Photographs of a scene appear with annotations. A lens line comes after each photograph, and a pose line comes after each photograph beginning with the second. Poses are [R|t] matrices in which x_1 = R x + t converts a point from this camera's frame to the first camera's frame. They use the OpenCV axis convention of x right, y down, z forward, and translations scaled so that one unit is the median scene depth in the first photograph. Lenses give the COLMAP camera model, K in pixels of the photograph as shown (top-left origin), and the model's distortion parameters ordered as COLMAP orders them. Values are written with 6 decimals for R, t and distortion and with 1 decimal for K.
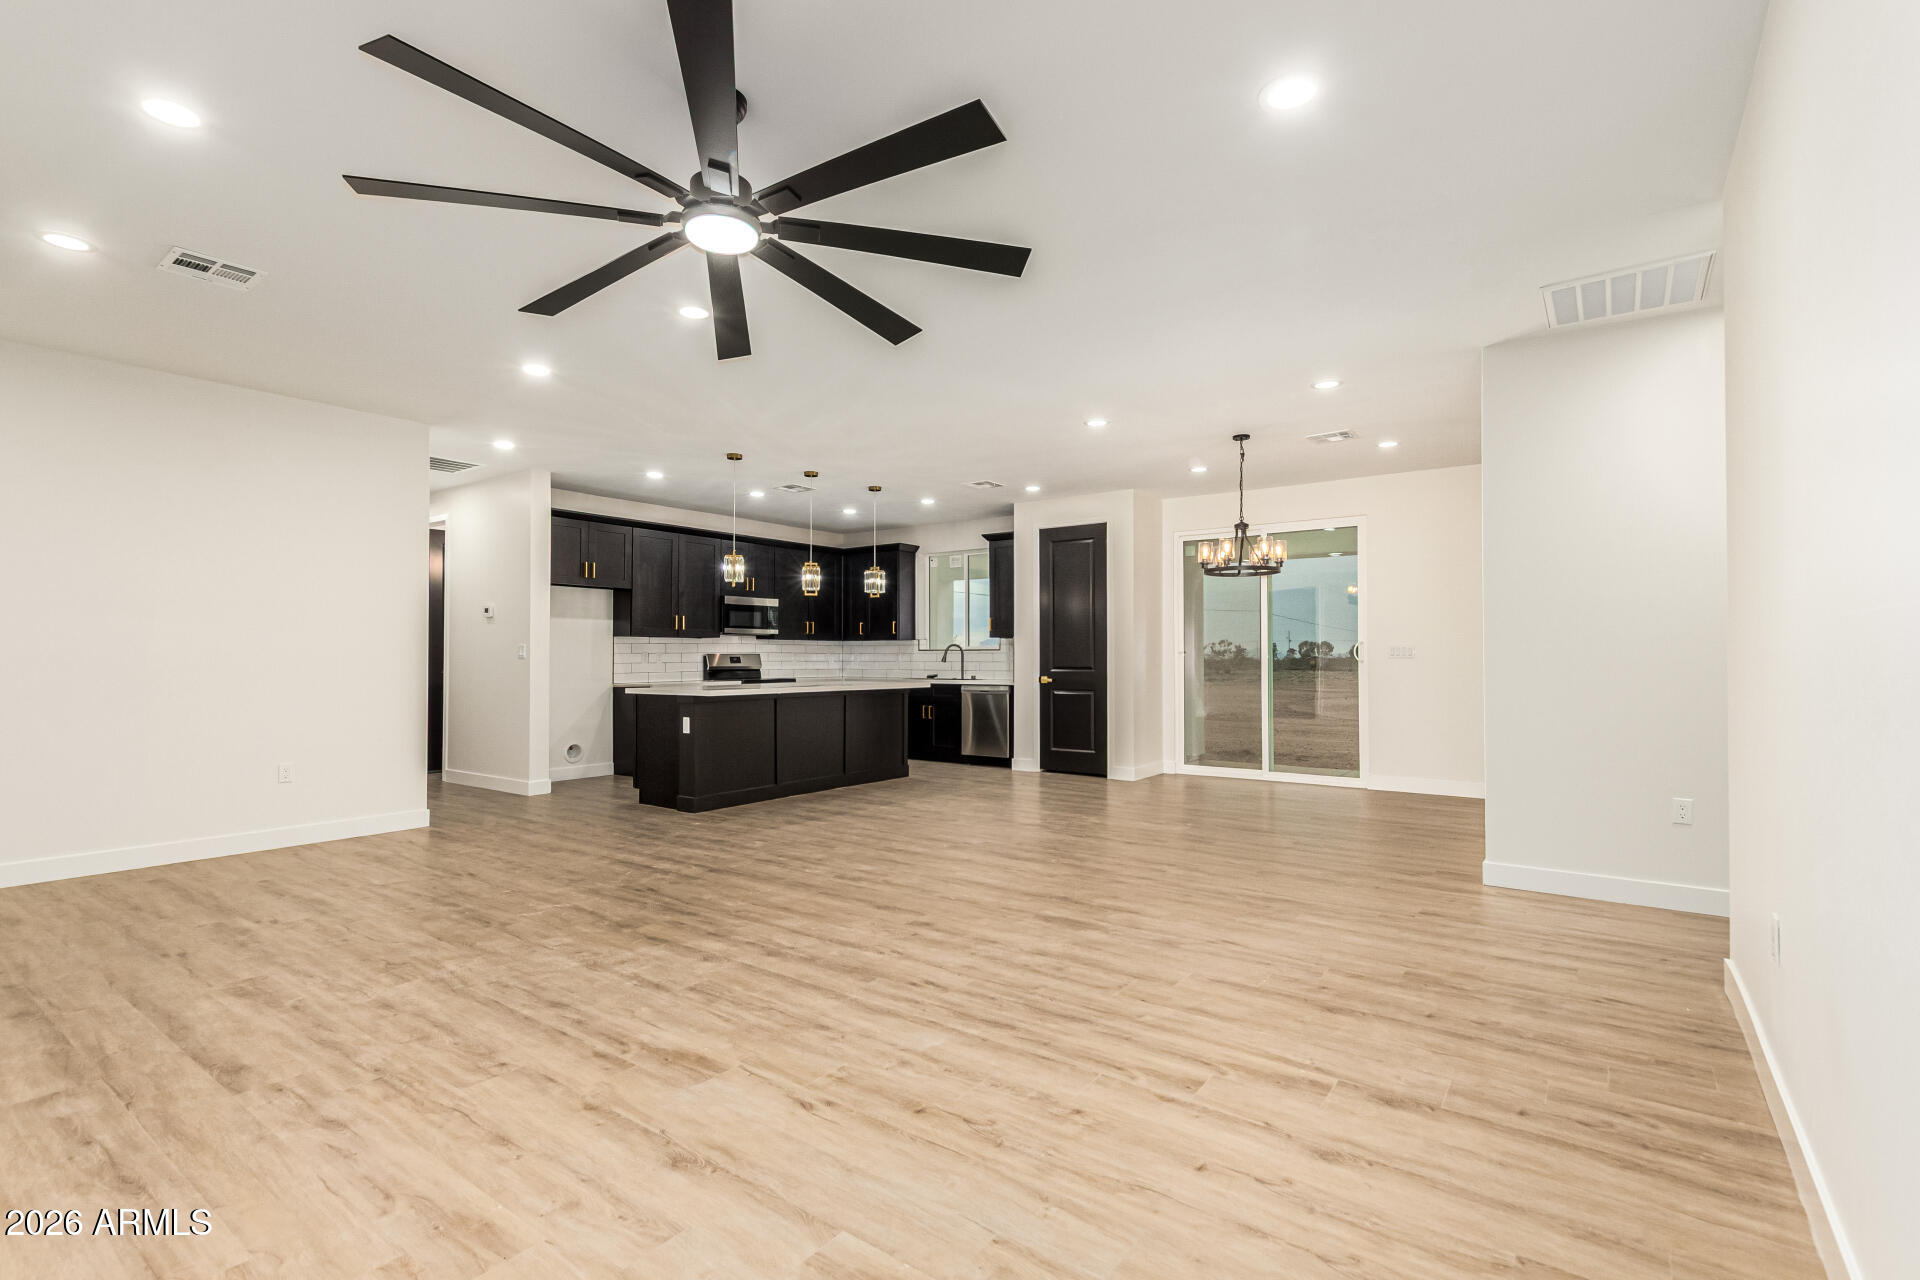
lens RADIAL K [[884.0, 0, 966.2], [0, 884.0, 641.1], [0, 0, 1]] dist [0.004410, -0.002960]
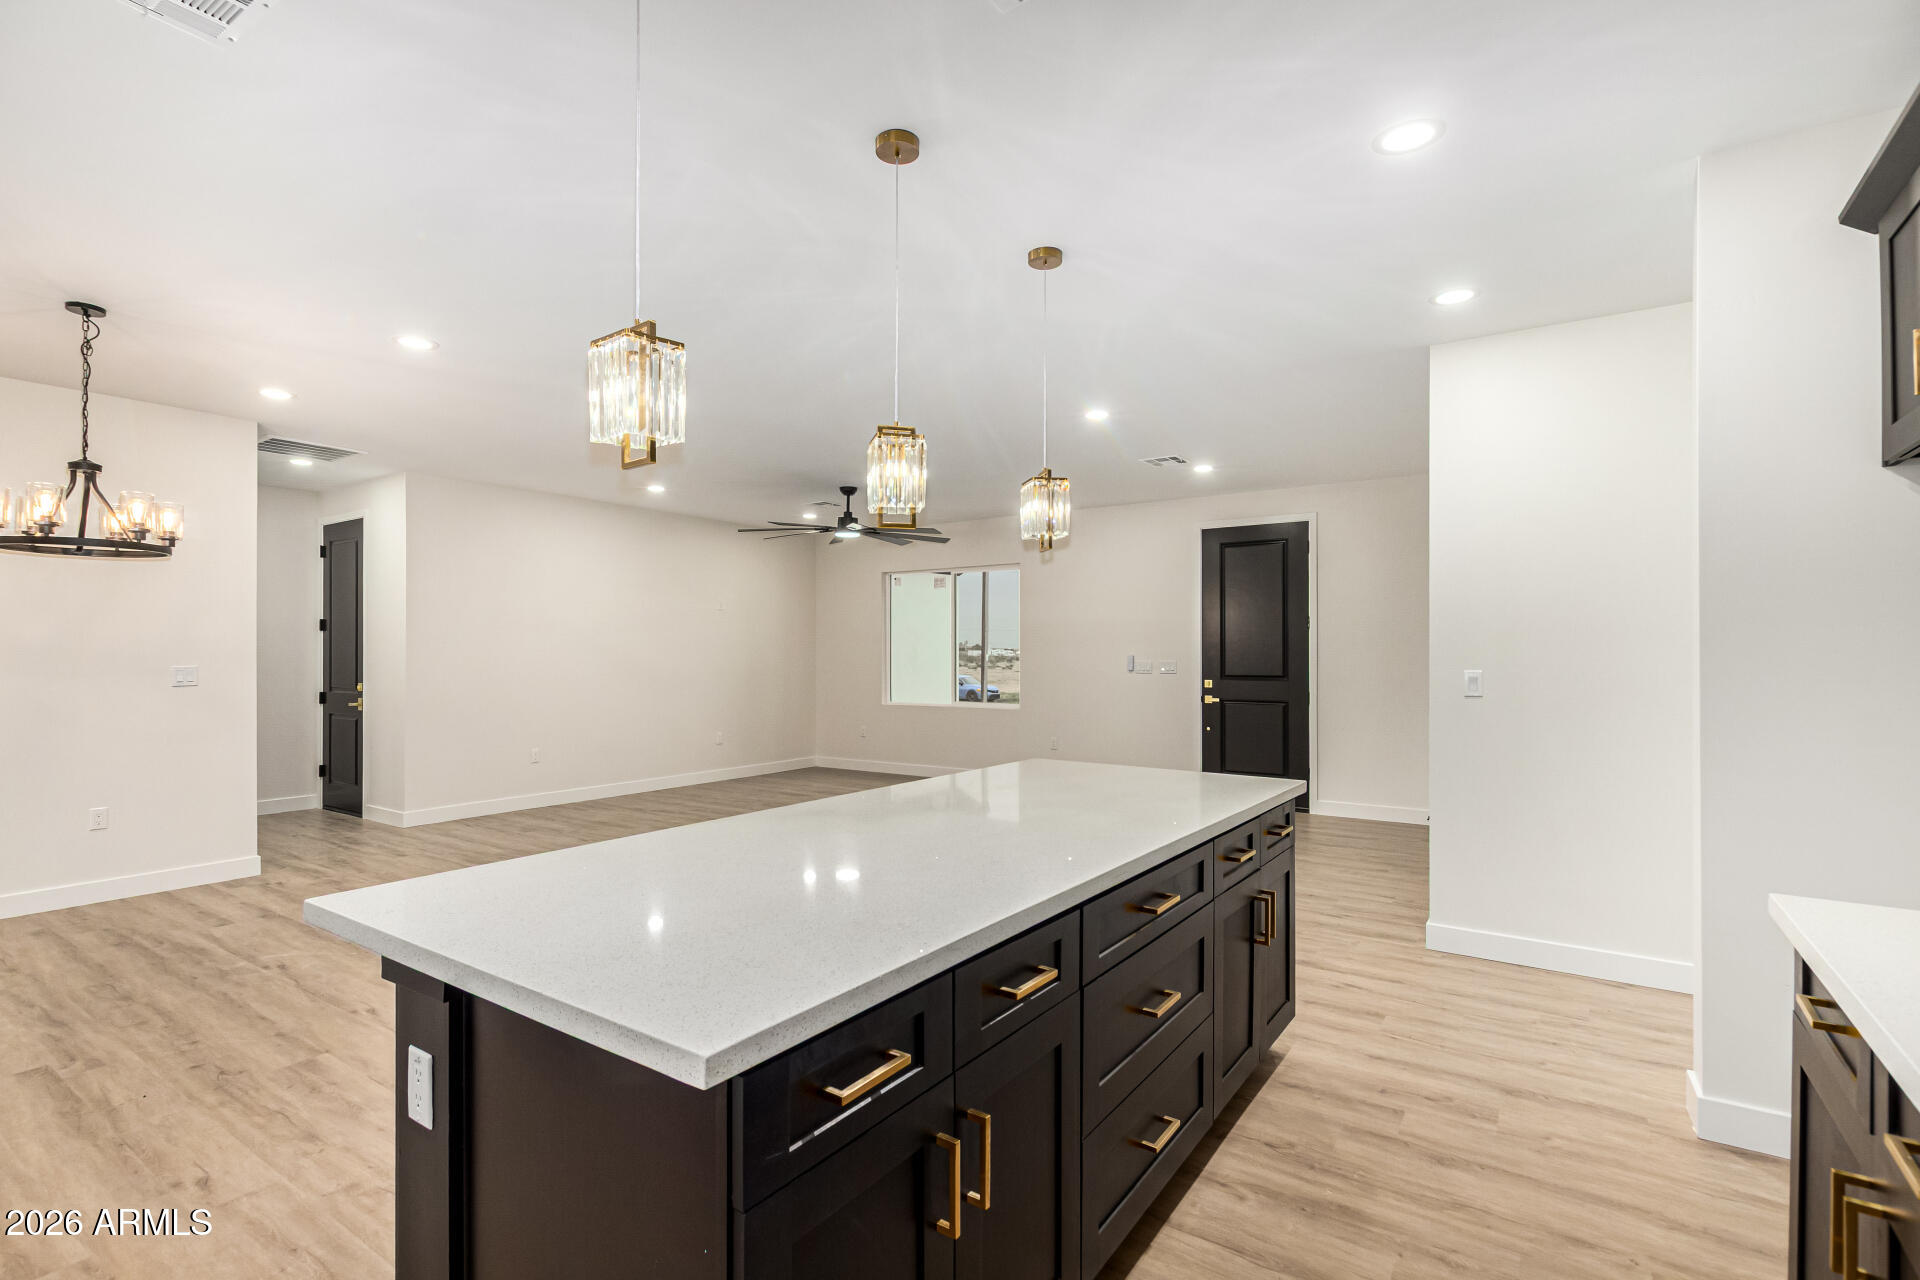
lens RADIAL K [[893.7, 0, 957.4], [0, 893.7, 649.0], [0, 0, 1]] dist [-0.000474, -0.000763]
pose [[-0.999598, 0.000767, -0.028352, -0.206452], [0.001397, 0.999752, -0.022241, -0.000314], [0.028328, -0.022271, -0.999351, 1.426937]]
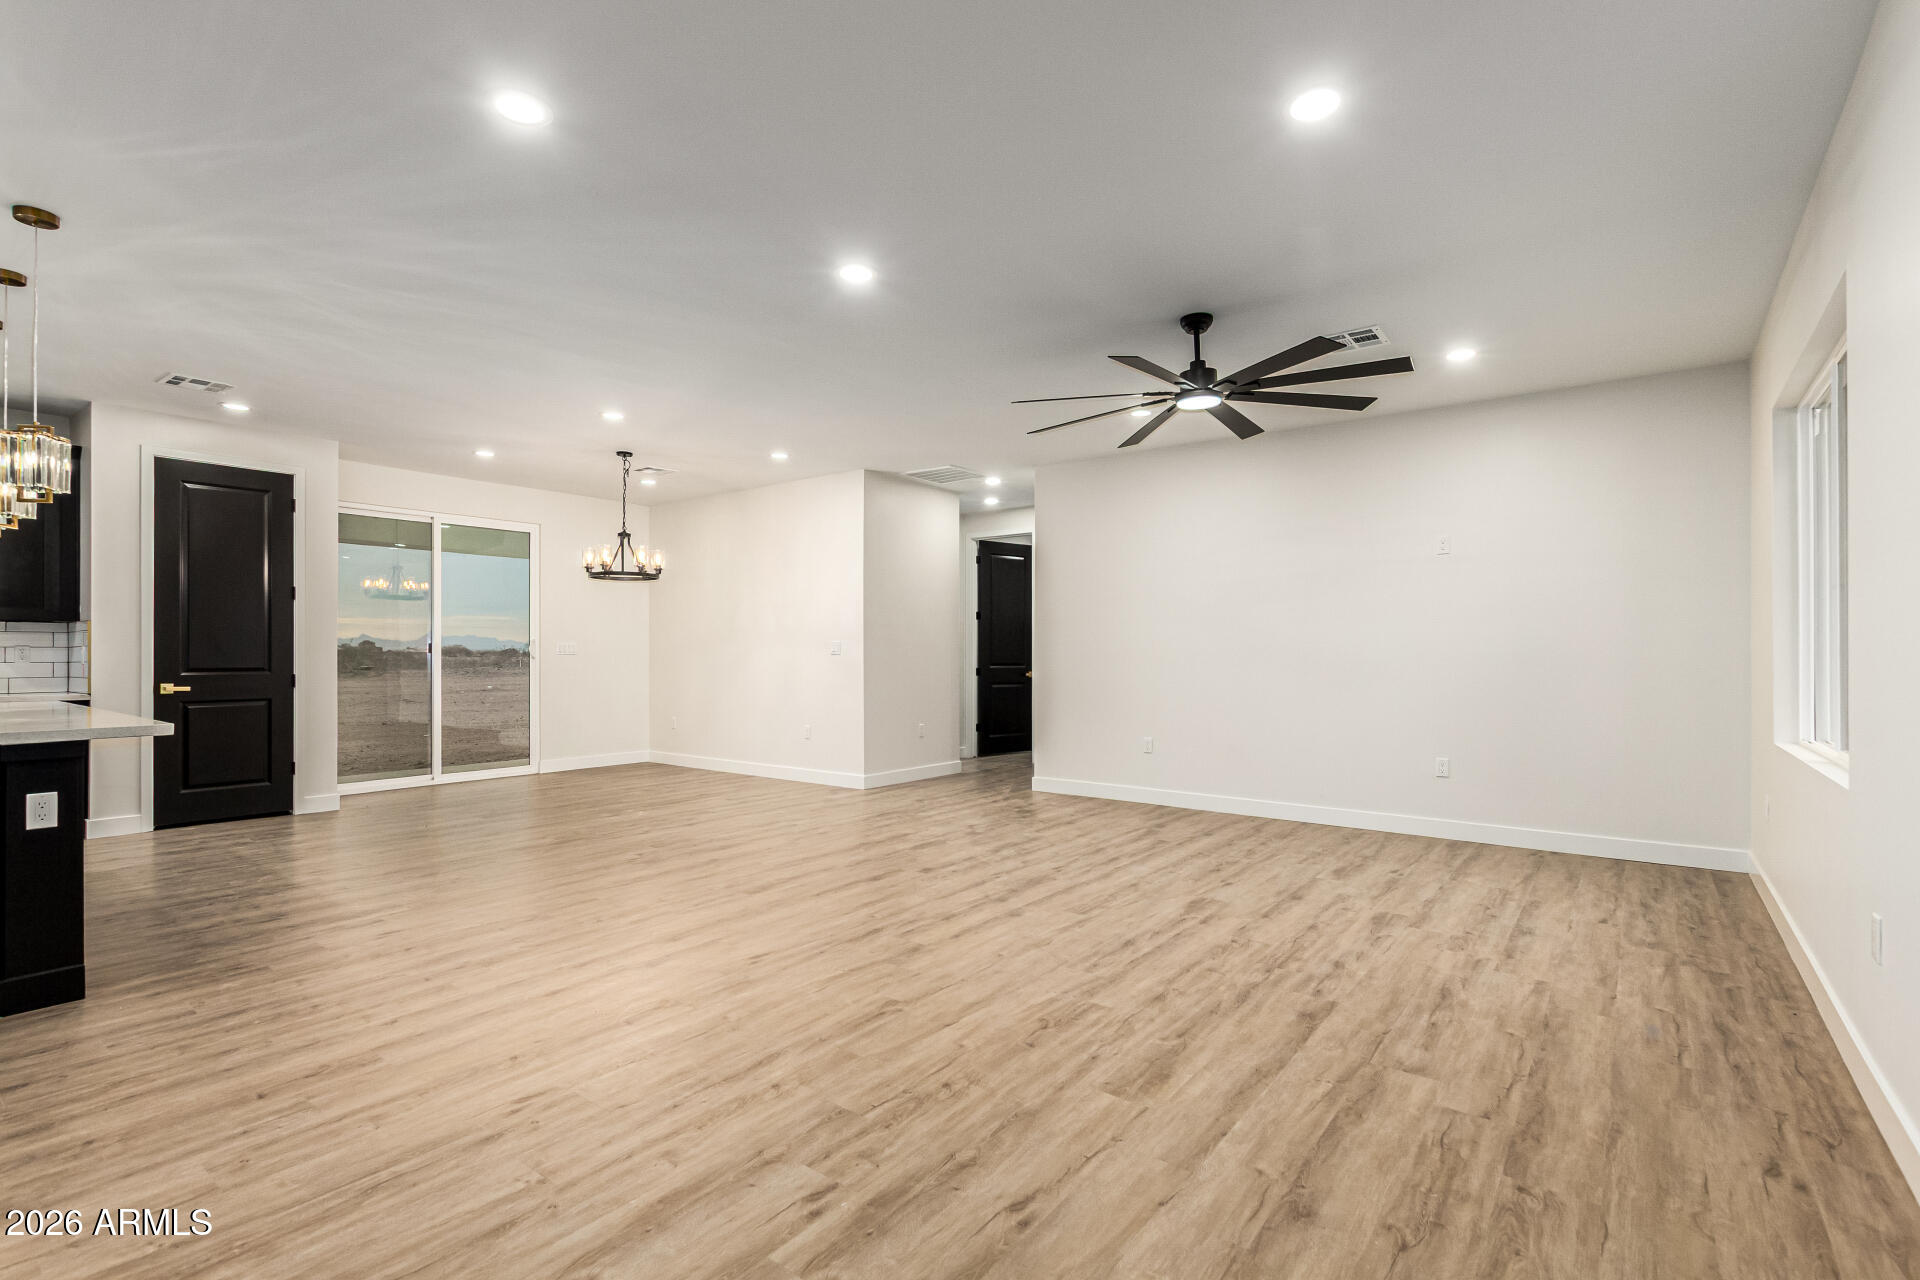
lens RADIAL K [[884.0, 0, 949.0], [0, 884.0, 647.6], [0, 0, 1]] dist [0.004410, -0.002960]
pose [[0.035920, 0.006847, 0.999331, -0.695185], [-0.019096, 0.999799, -0.006164, 0.007921], [-0.999172, -0.018862, 0.036043, 0.499917]]
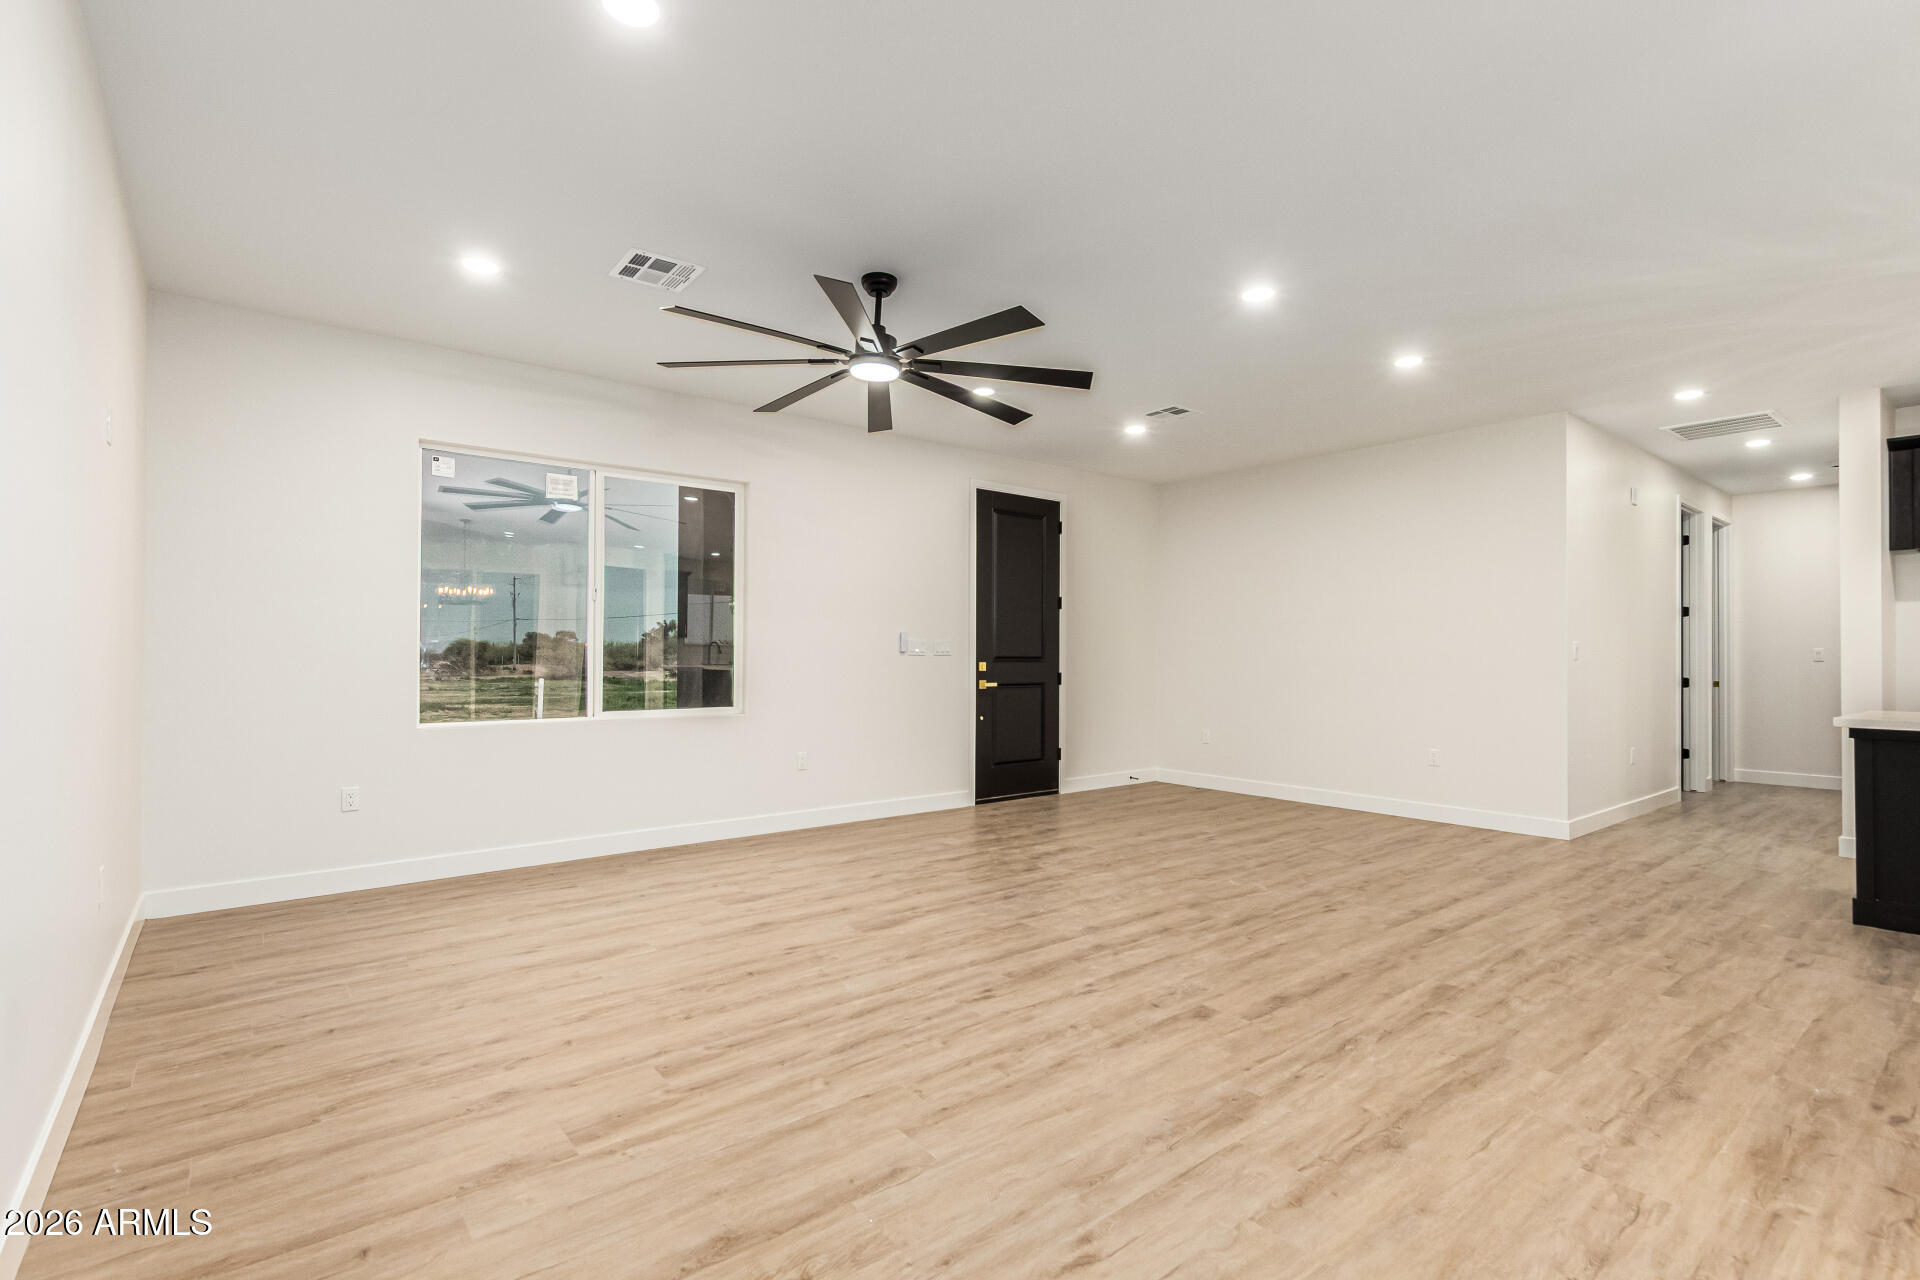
lens RADIAL K [[884.0, 0, 957.5], [0, 884.0, 641.8], [0, 0, 1]] dist [0.004410, -0.002960]
pose [[-0.261851, -0.015947, -0.964976, 0.391217], [0.011759, 0.999737, -0.019712, 0.010163], [0.965037, -0.016509, -0.261595, 0.538108]]
